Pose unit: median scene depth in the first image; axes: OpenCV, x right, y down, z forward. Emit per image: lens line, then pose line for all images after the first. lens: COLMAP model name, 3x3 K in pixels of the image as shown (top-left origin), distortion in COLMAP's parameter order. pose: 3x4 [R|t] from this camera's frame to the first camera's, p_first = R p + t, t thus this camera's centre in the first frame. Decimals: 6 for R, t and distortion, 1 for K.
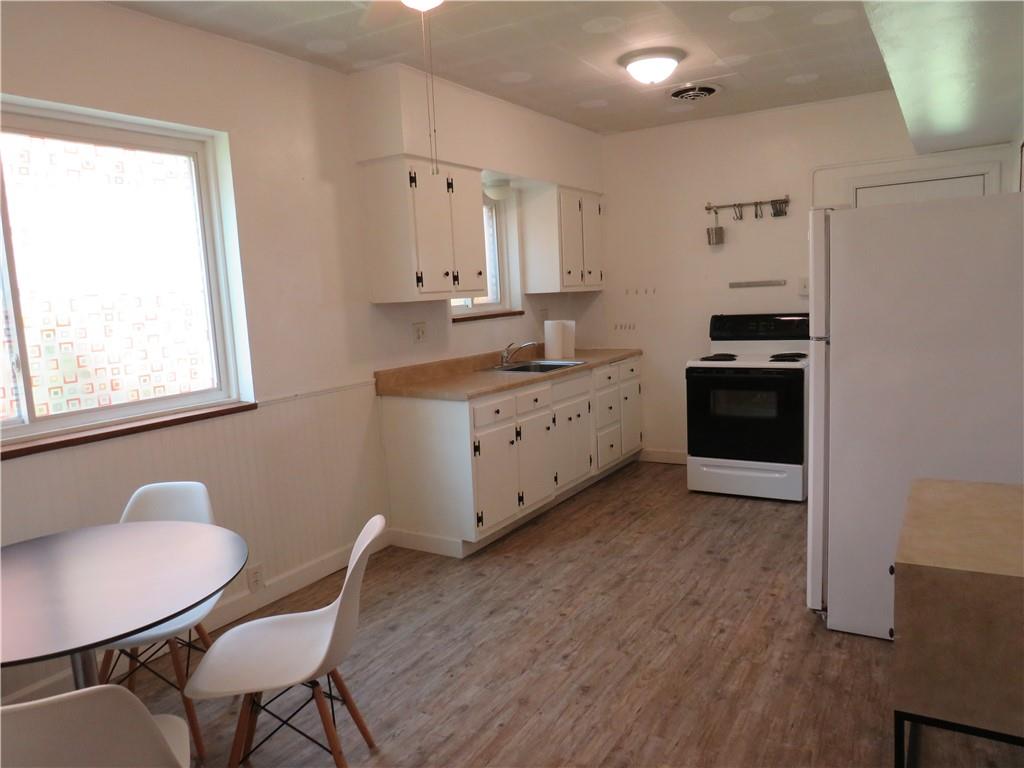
lens RADIAL K [[719.1, 0, 519.2], [0, 719.1, 387.8], [0, 0, 1]] dist [-0.035028, 0.005463]
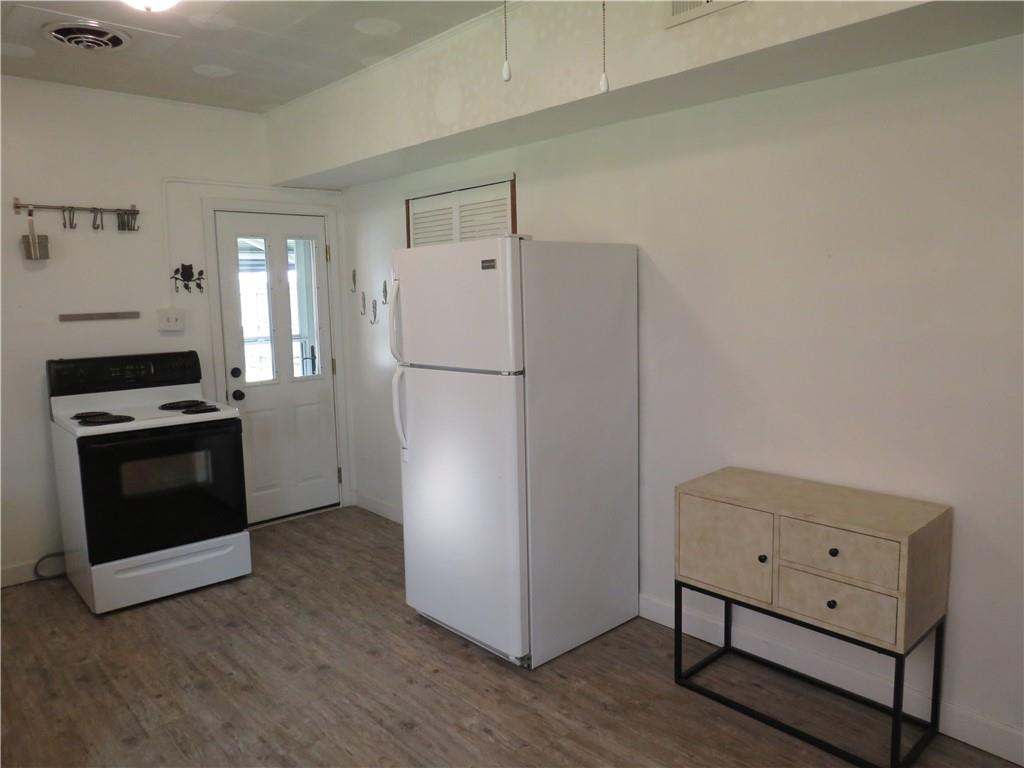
lens RADIAL K [[711.9, 0, 512.0], [0, 711.9, 384.0], [0, 0, 1]] dist [-0.034625, -0.000451]
pose [[0.296845, -0.078526, 0.951691, -0.403104], [0.130589, 0.990588, 0.041003, -0.077914], [-0.945954, 0.112109, 0.304306, 0.603364]]
